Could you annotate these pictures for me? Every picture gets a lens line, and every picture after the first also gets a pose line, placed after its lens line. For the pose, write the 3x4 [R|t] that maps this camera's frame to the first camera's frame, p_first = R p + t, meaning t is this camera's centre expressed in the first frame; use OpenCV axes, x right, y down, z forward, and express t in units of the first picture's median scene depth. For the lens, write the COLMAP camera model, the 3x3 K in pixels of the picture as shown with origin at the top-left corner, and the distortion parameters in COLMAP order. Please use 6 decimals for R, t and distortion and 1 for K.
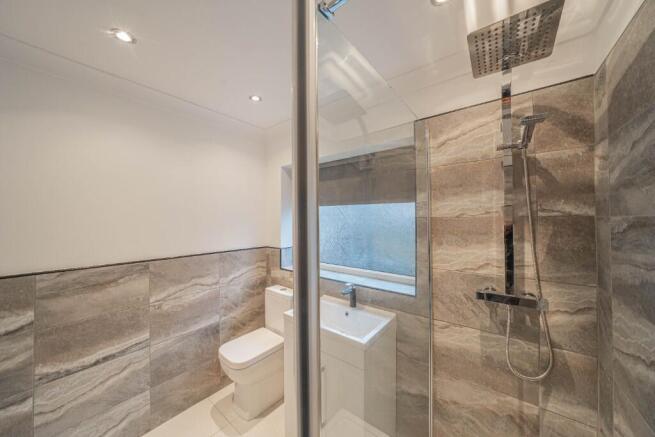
lens RADIAL K [[225.8, 0, 327.5], [0, 225.8, 218.5], [0, 0, 1]] dist [-0.027602, 0.005677]
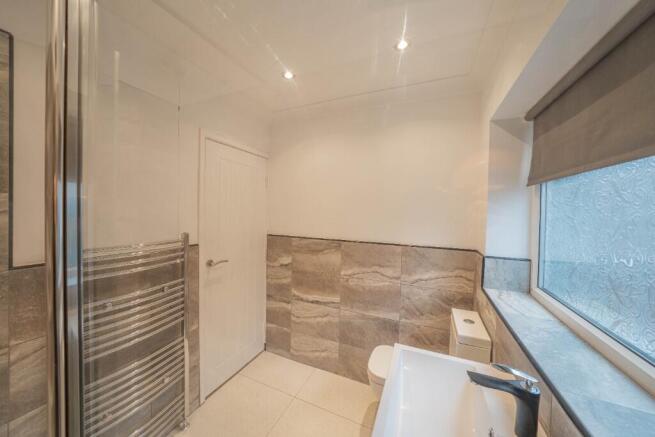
lens RADIAL K [[225.8, 0, 327.5], [0, 225.8, 218.5], [0, 0, 1]] dist [-0.027602, 0.005677]
pose [[0.237288, 0.041004, -0.970574, 0.386186], [-0.017702, 0.999125, 0.037882, 0.021636], [0.971278, 0.008192, 0.237807, 0.625612]]
